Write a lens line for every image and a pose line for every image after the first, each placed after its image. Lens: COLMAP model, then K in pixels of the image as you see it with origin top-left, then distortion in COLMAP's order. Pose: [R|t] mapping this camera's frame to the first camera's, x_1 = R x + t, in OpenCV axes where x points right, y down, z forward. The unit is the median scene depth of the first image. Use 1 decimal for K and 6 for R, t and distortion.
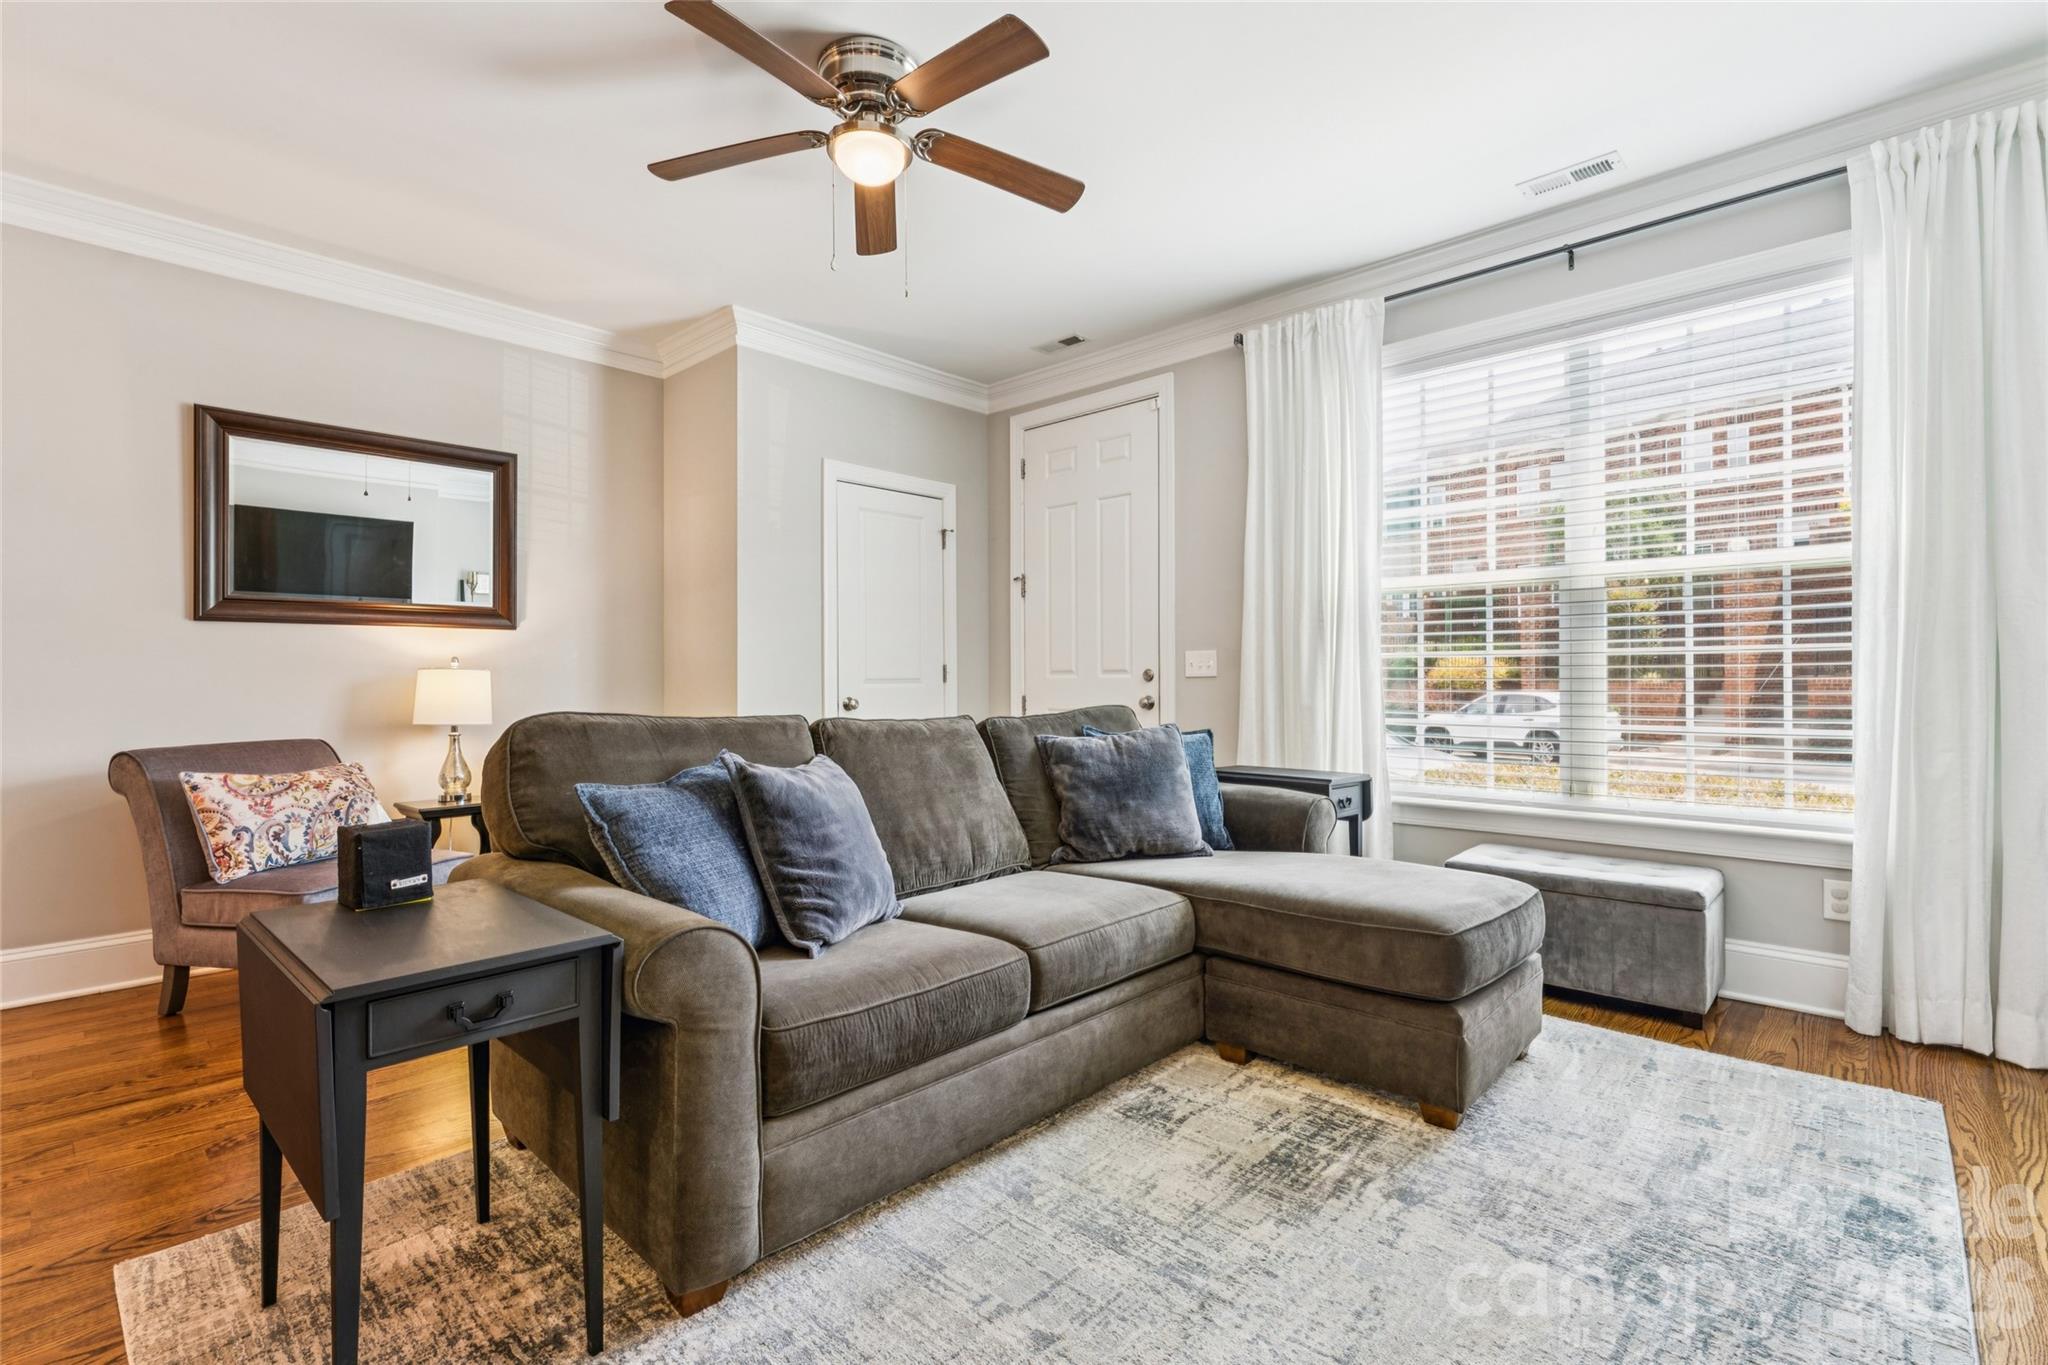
lens RADIAL K [[939.2, 0, 1015.8], [0, 939.2, 672.8], [0, 0, 1]] dist [0.001904, -0.000104]
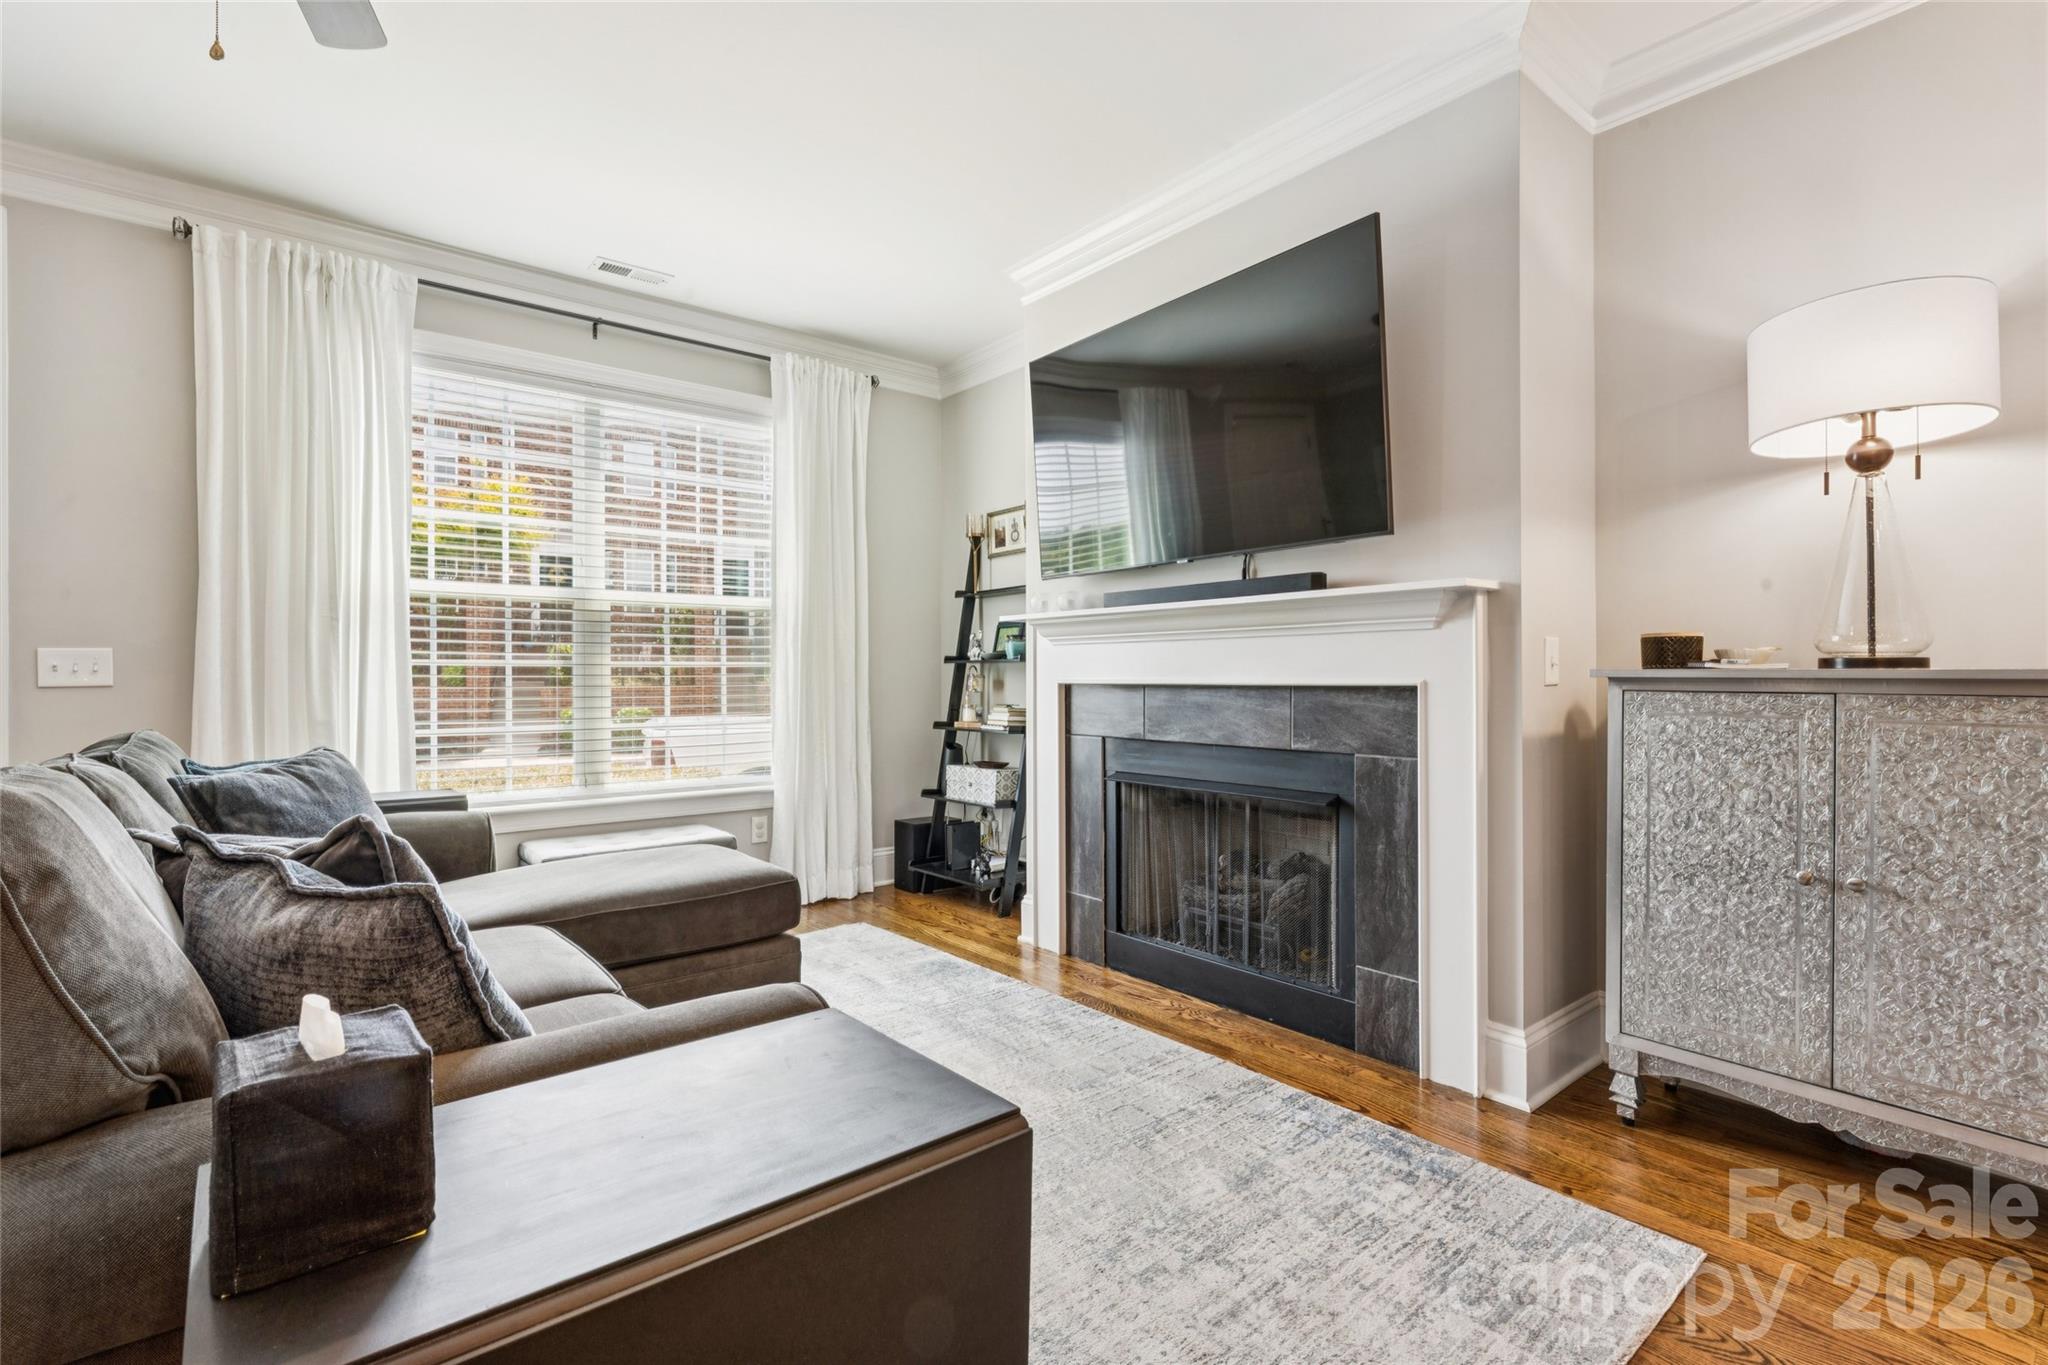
lens RADIAL K [[939.2, 0, 1026.5], [0, 939.2, 672.0], [0, 0, 1]] dist [0.001904, -0.000104]
pose [[0.128302, 0.014419, 0.991630, -0.462654], [0.002114, 0.999888, -0.014812, 0.006403], [-0.991733, 0.003997, 0.128257, 0.289869]]
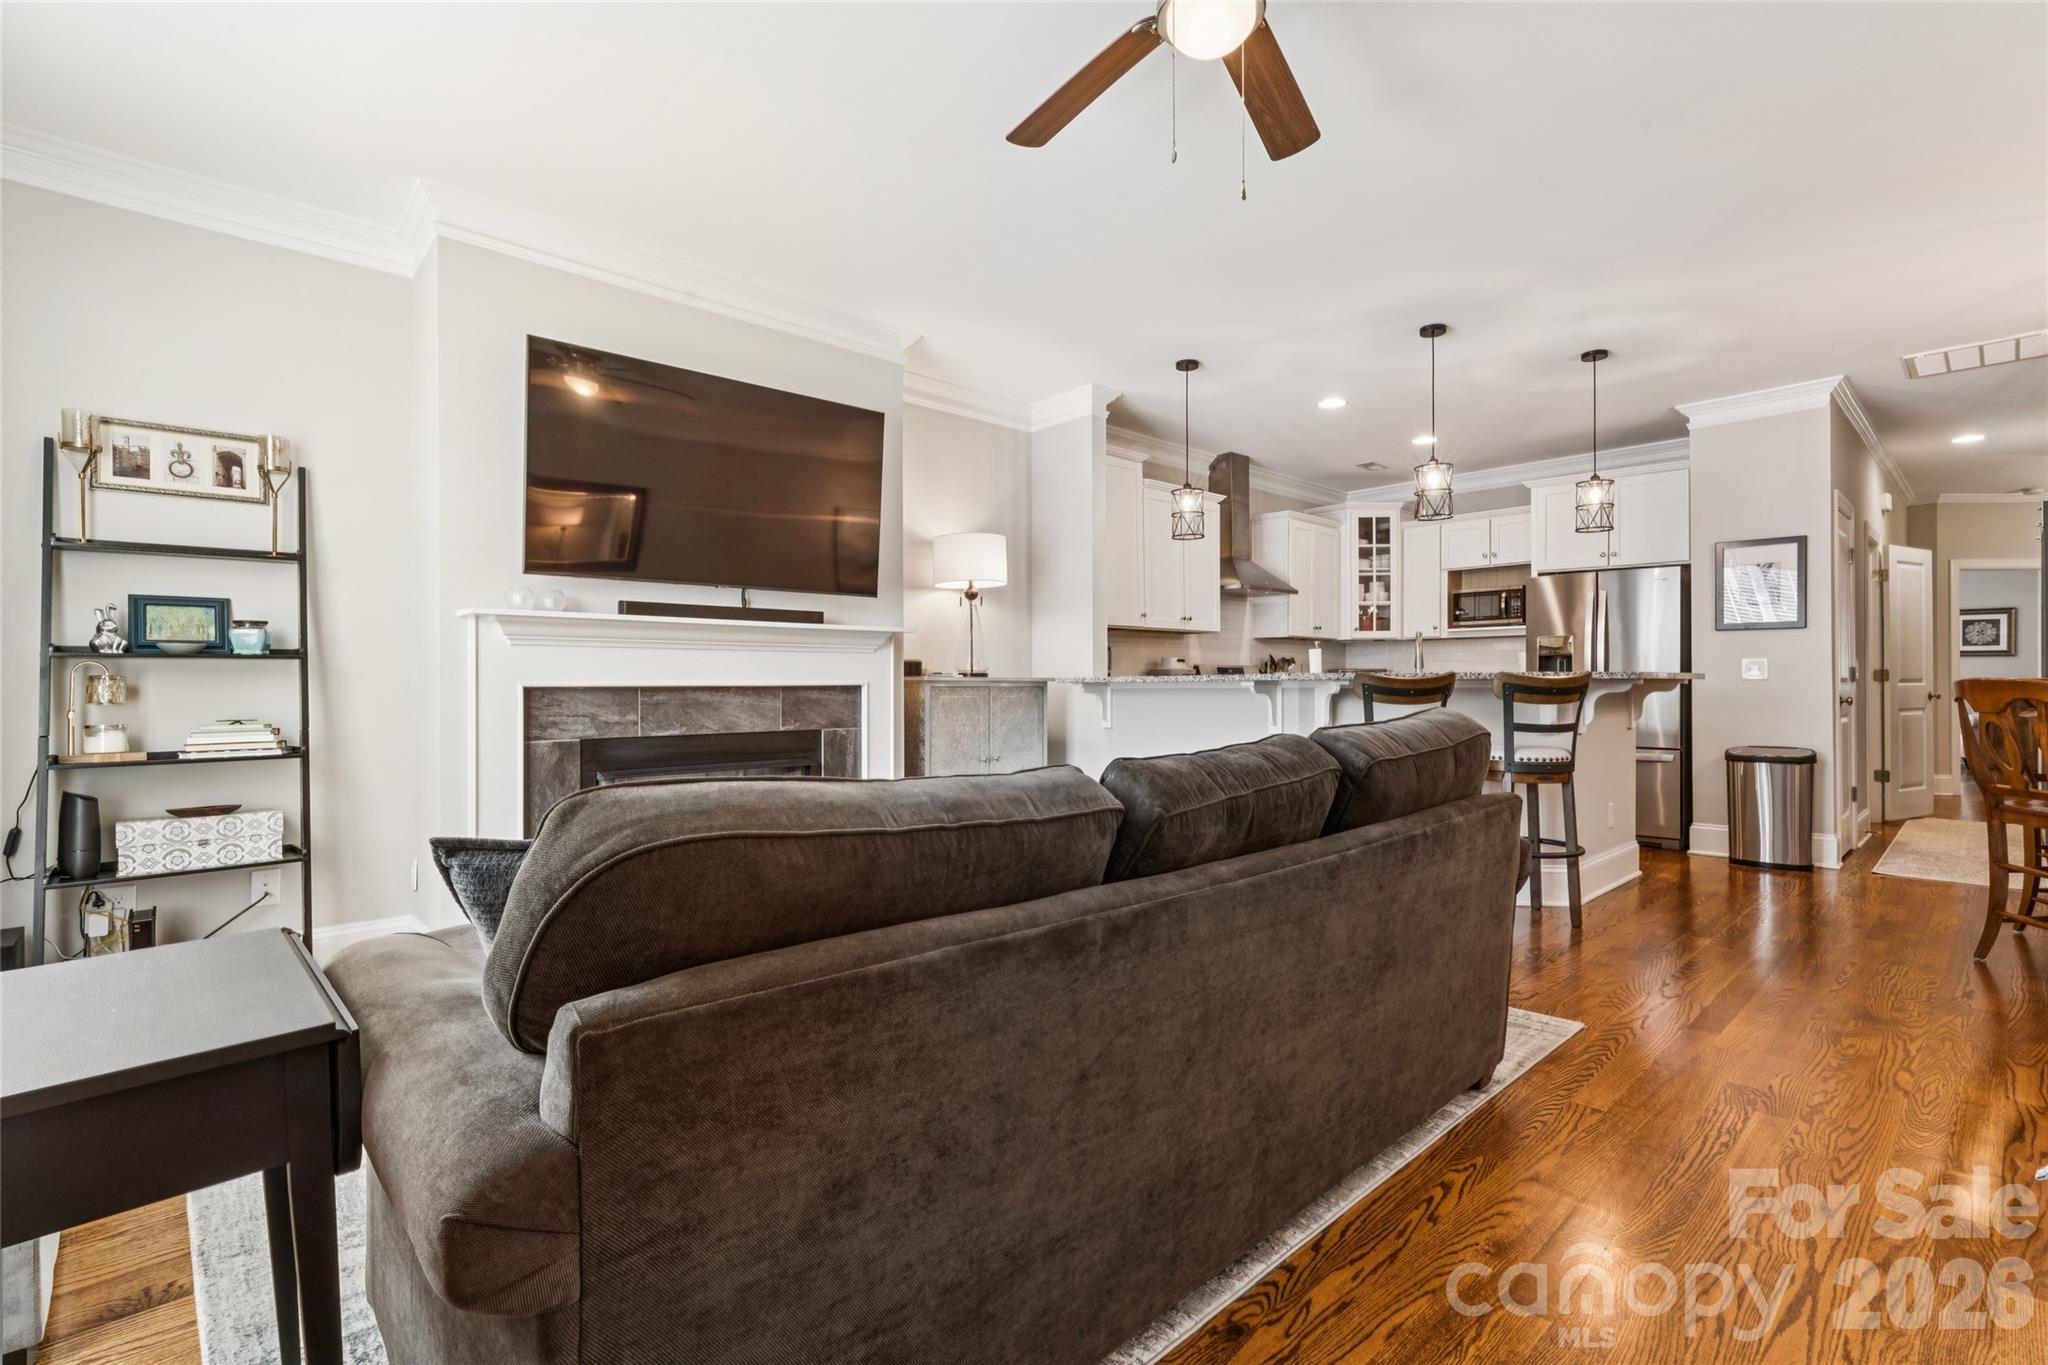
lens RADIAL K [[939.2, 0, 1034.7], [0, 939.2, 677.2], [0, 0, 1]] dist [0.001904, -0.000104]
pose [[-0.998016, 0.011813, 0.061846, -0.037582], [0.011600, 0.999925, -0.003802, 0.003574], [-0.061887, -0.003077, -0.998078, 1.253327]]
